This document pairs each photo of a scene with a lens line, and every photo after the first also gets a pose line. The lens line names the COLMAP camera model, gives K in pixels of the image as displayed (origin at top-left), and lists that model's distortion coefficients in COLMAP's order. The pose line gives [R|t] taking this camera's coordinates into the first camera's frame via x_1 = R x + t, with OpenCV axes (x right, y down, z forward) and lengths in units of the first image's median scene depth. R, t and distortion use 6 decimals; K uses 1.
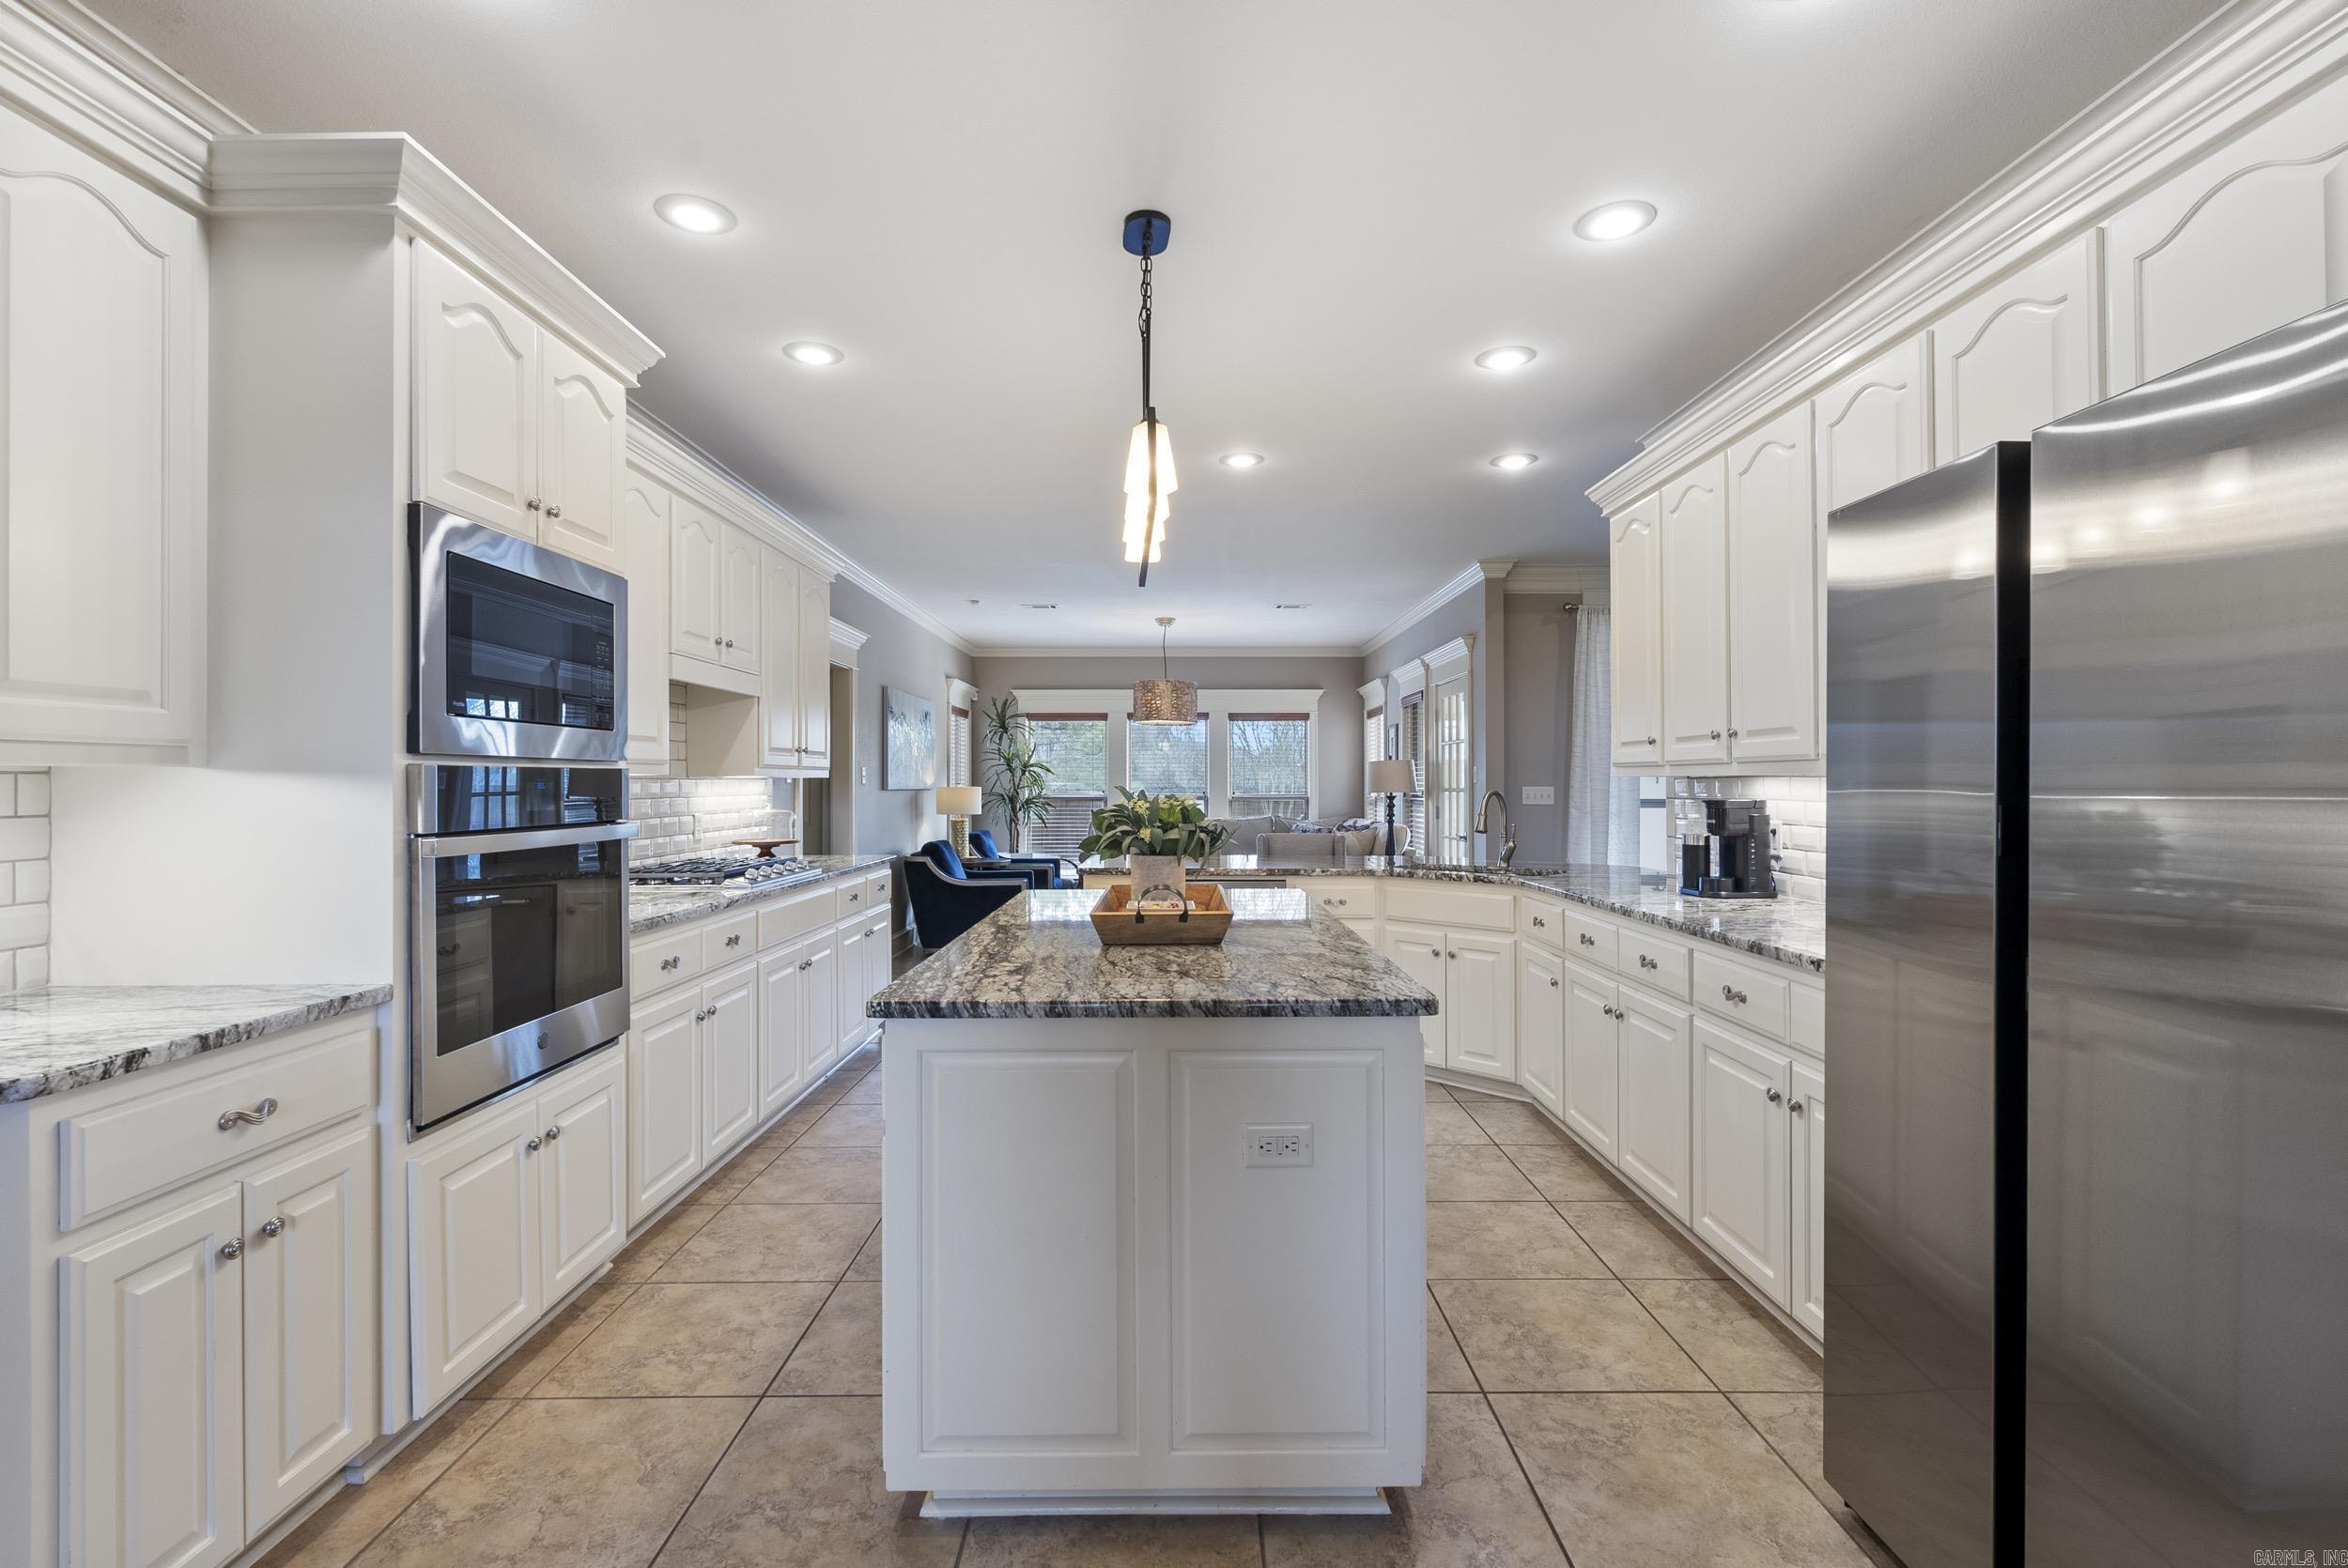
lens RADIAL K [[1042.5, 0, 1181.5], [0, 1042.5, 778.9], [0, 0, 1]] dist [-0.004193, 0.001078]
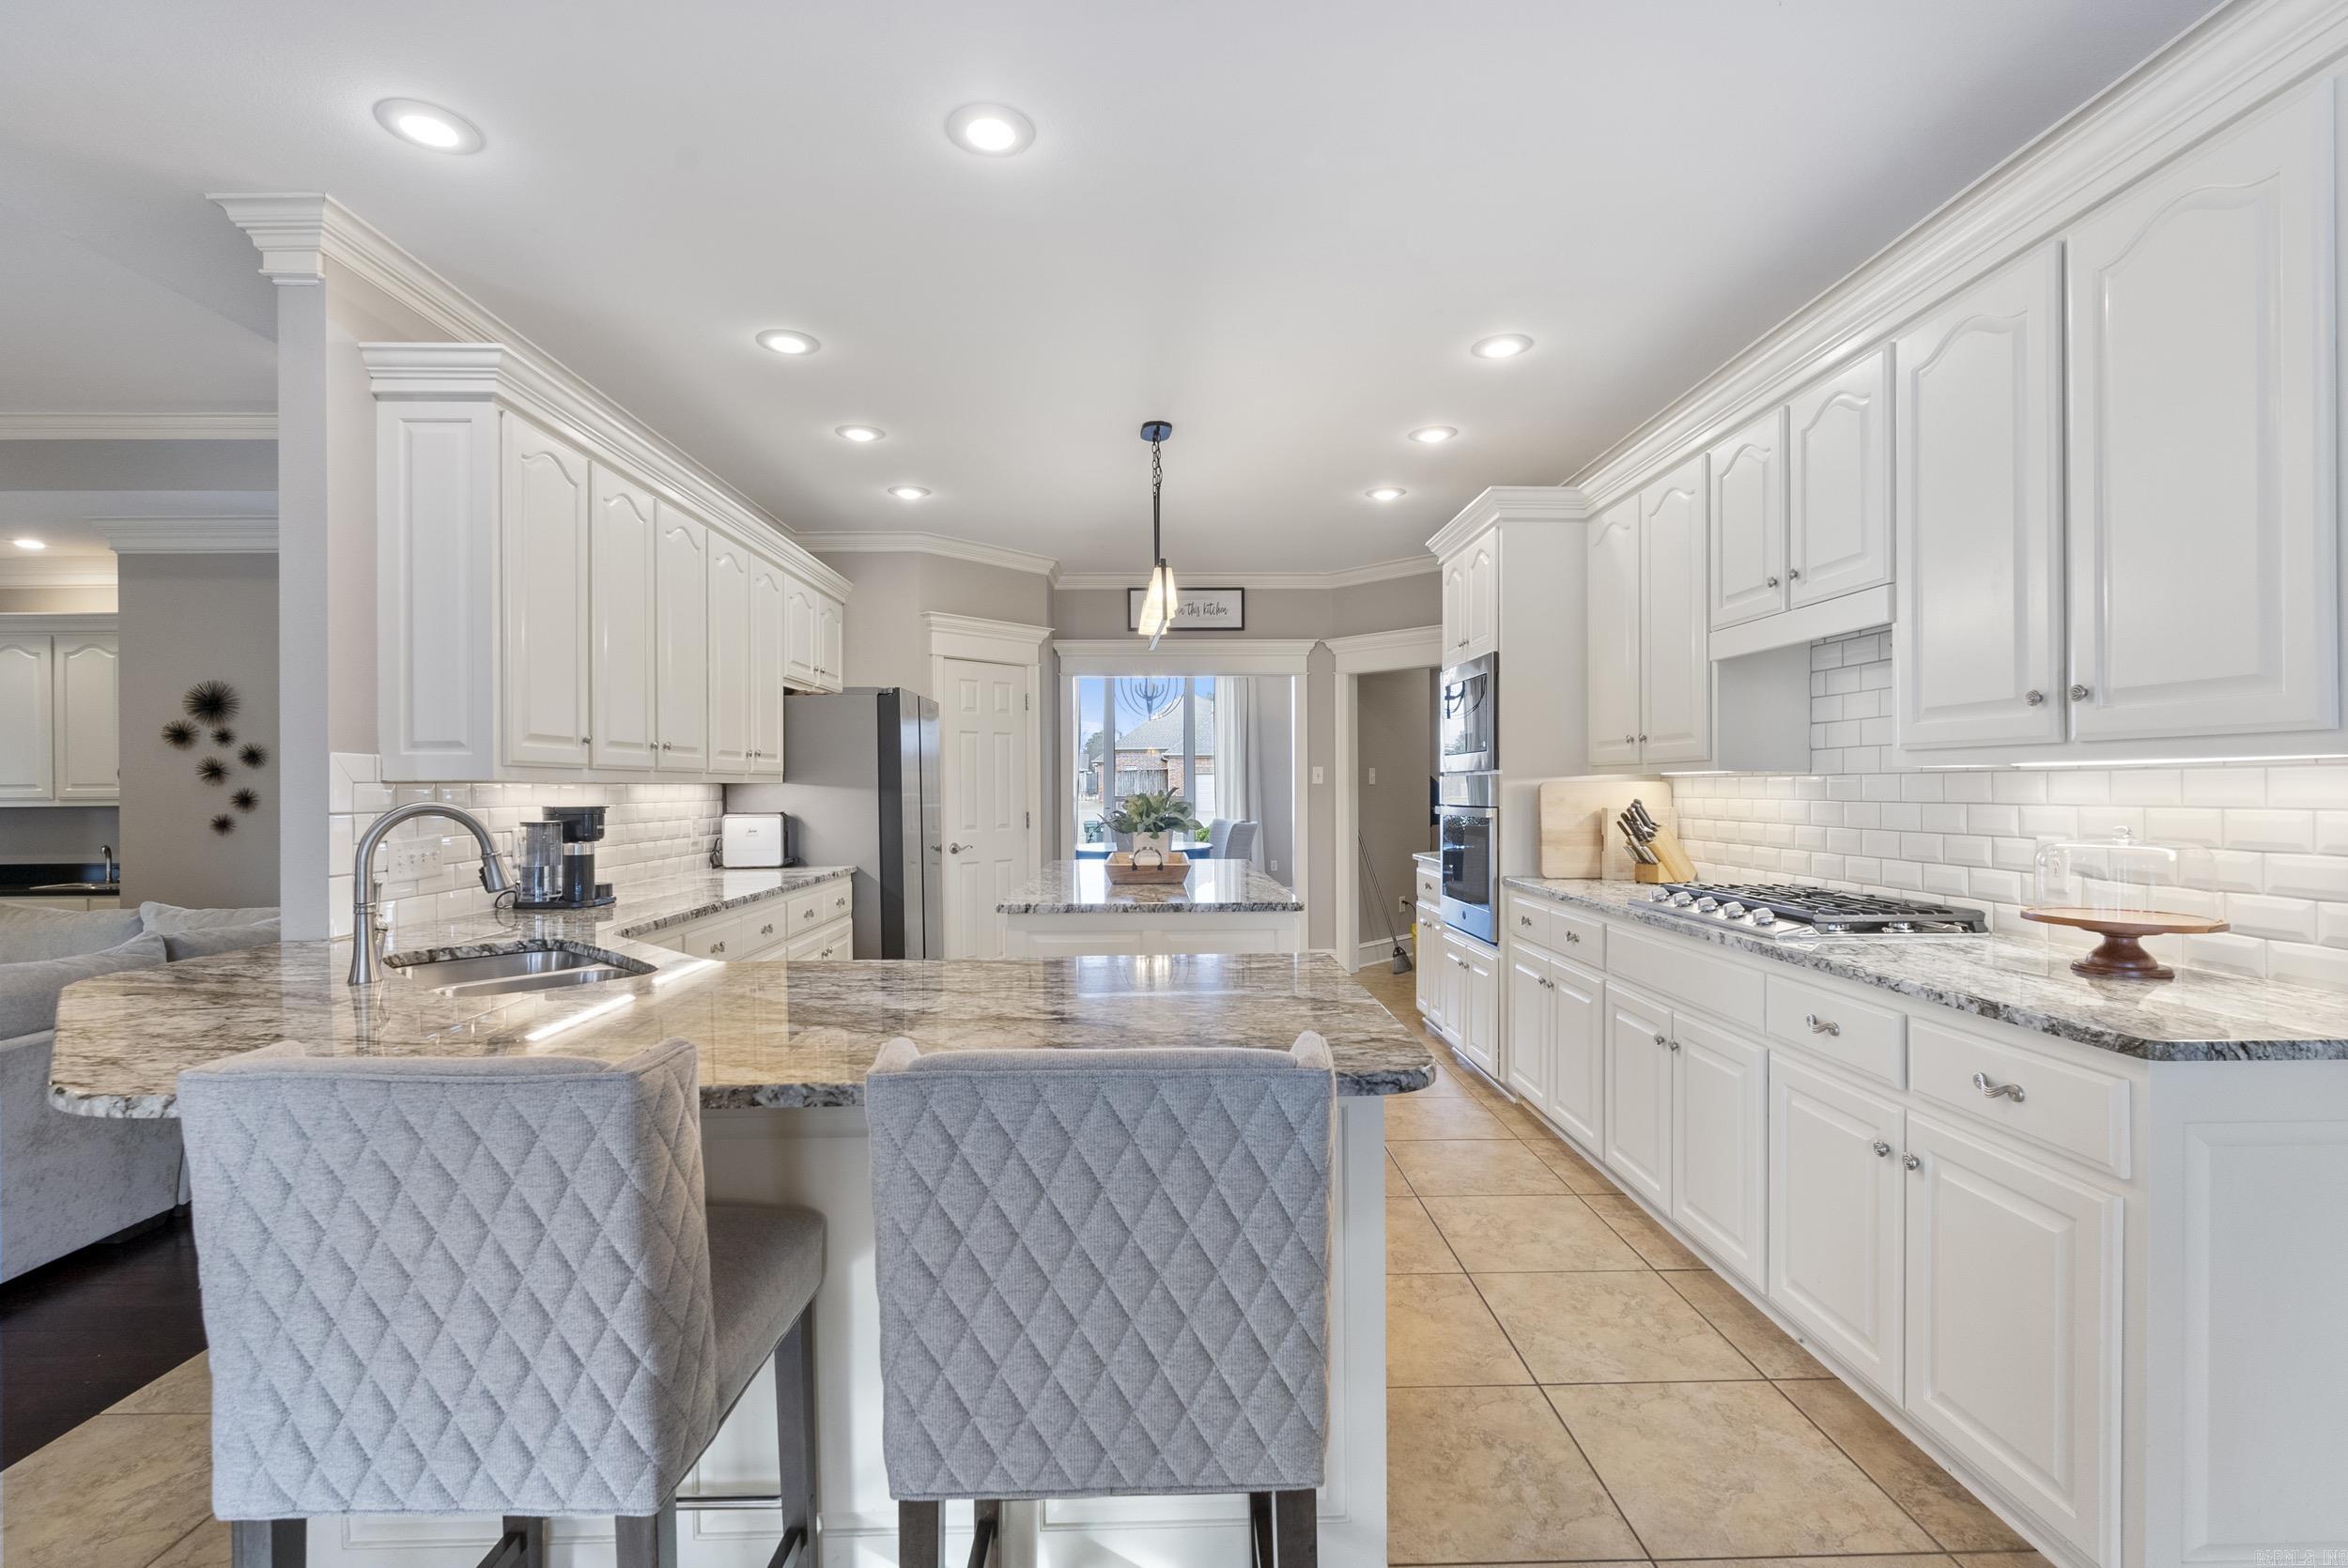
lens RADIAL K [[1042.5, 0, 1183.9], [0, 1042.5, 786.2], [0, 0, 1]] dist [-0.004193, 0.001078]
pose [[-0.999354, 0.002109, -0.035887, -0.007095], [0.002299, 0.999983, -0.005266, 0.006428], [0.035875, -0.005345, -0.999342, 1.539364]]
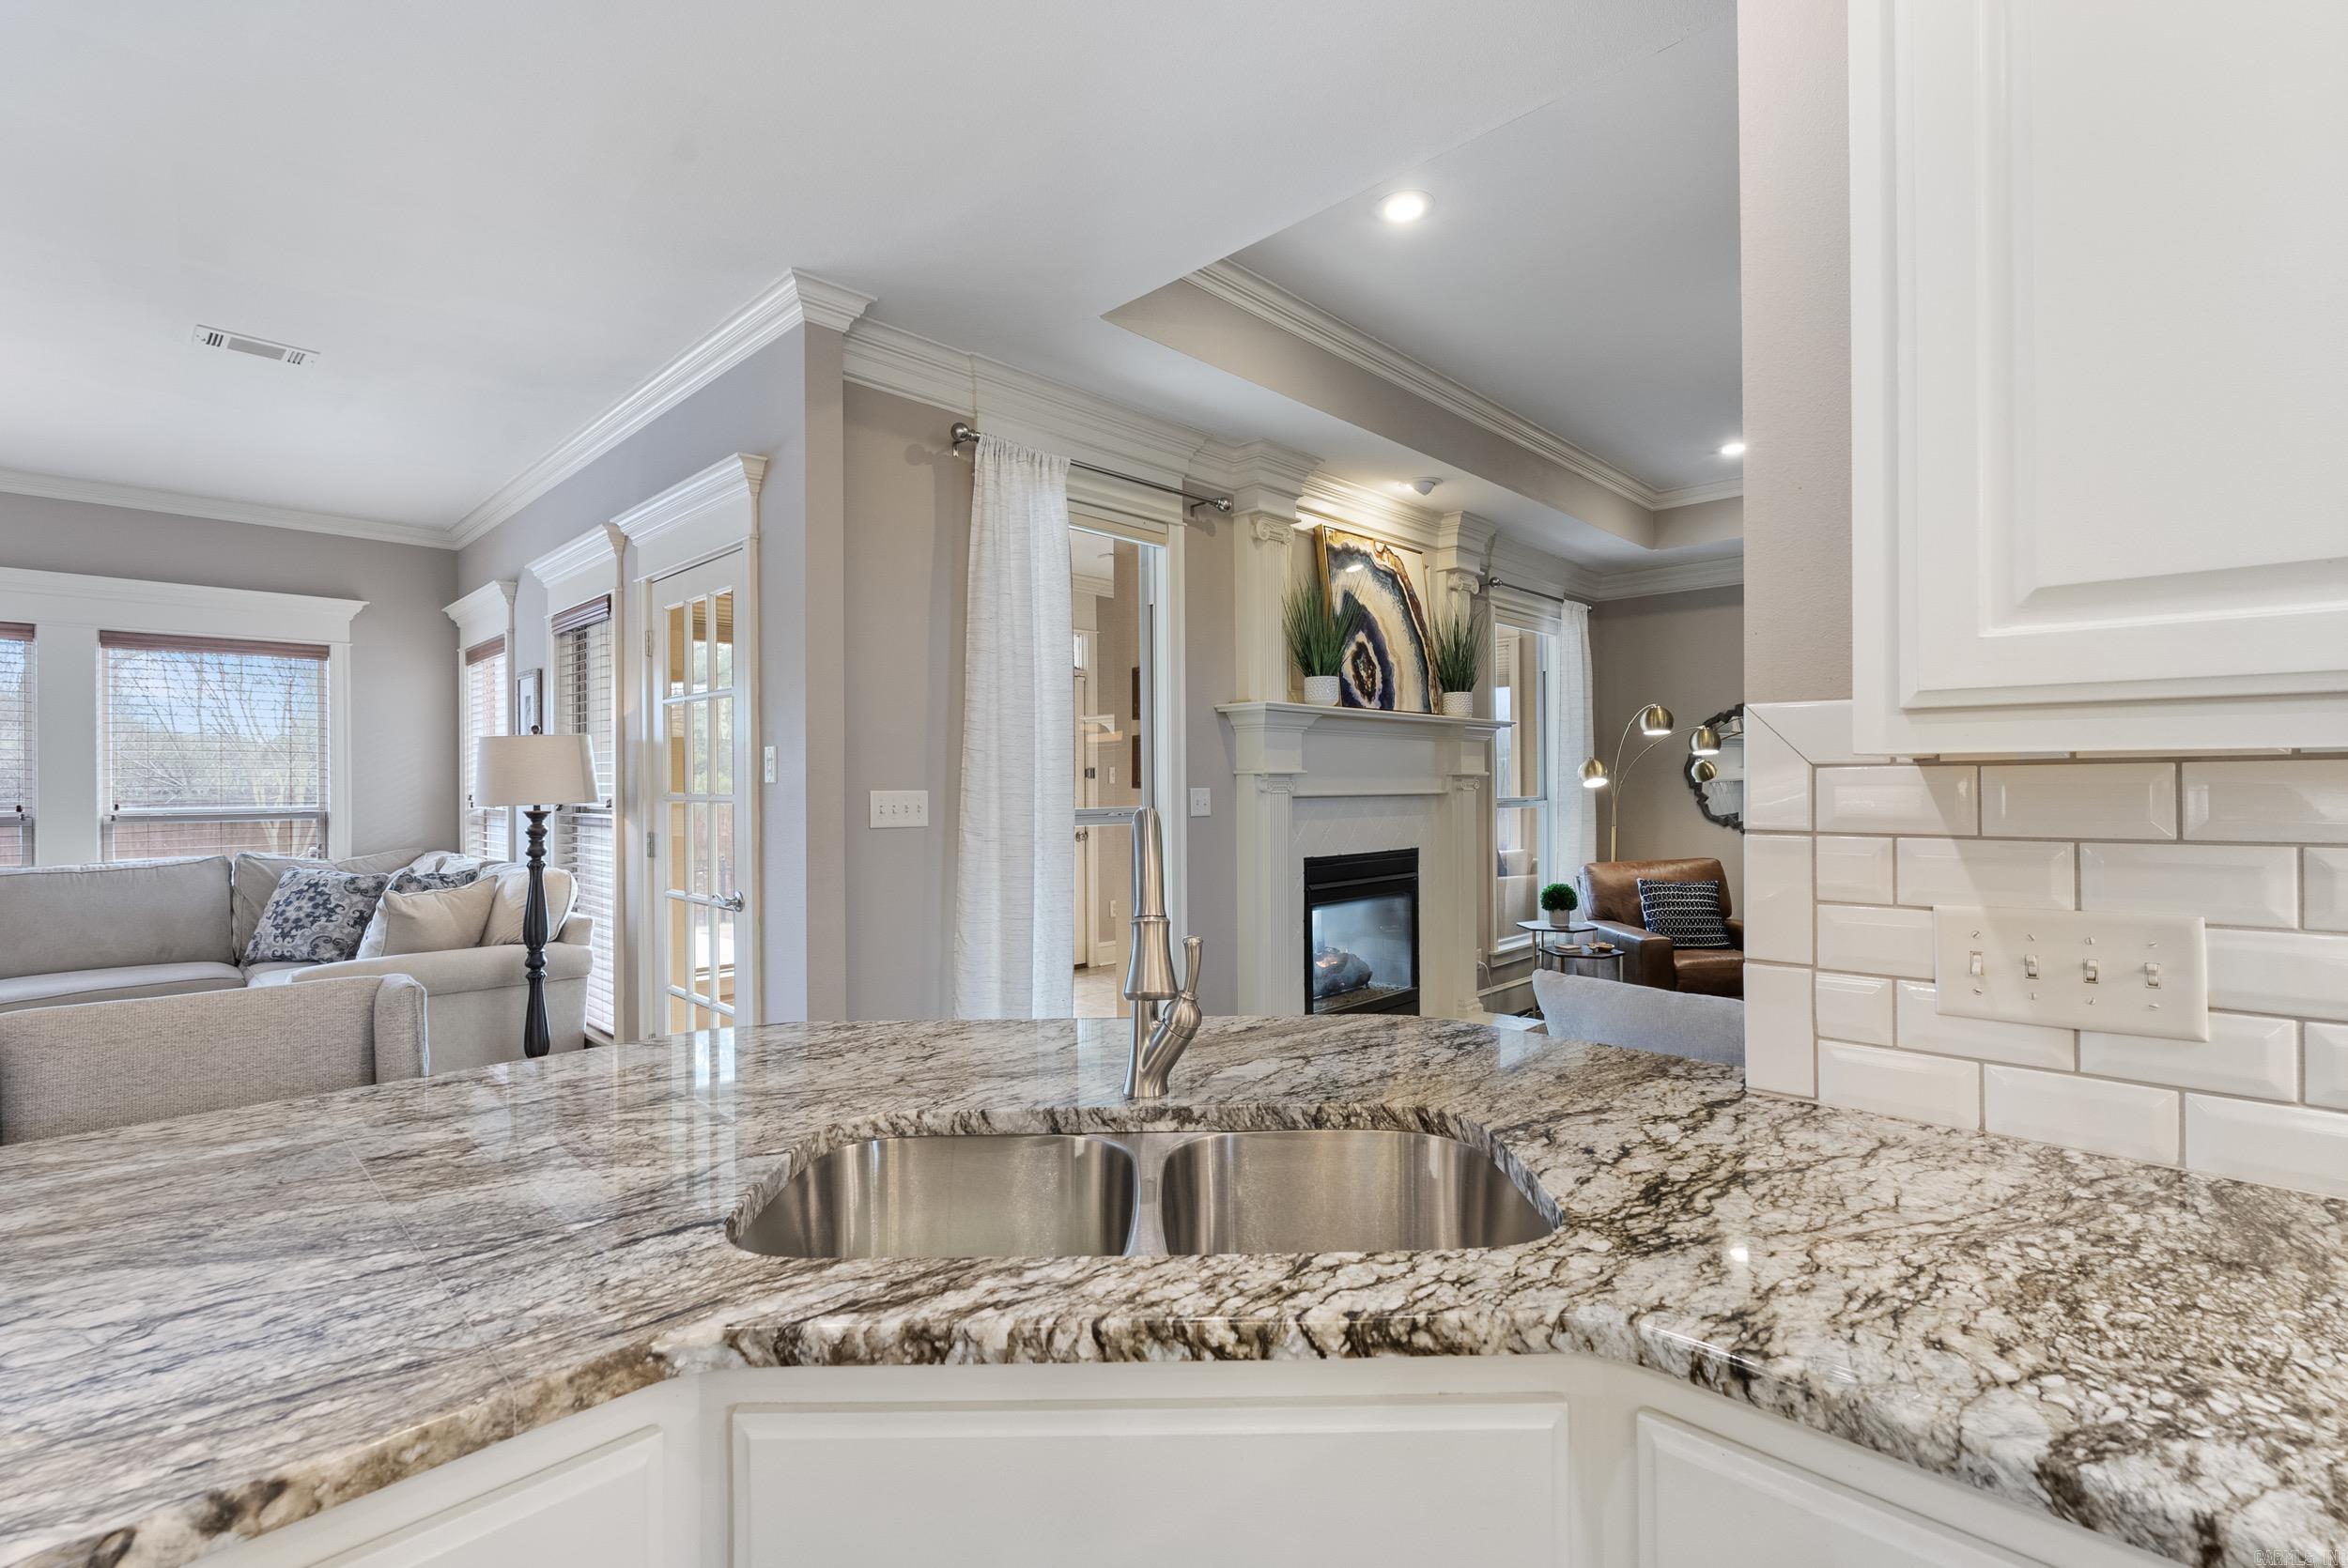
lens RADIAL K [[1042.5, 0, 1181.2], [0, 1042.5, 775.5], [0, 0, 1]] dist [-0.004193, 0.001078]
pose [[0.702594, 0.000699, 0.711590, 0.131276], [0.000920, 0.999998, -0.001891, 0.002360], [-0.711590, 0.001984, 0.702592, 0.856194]]
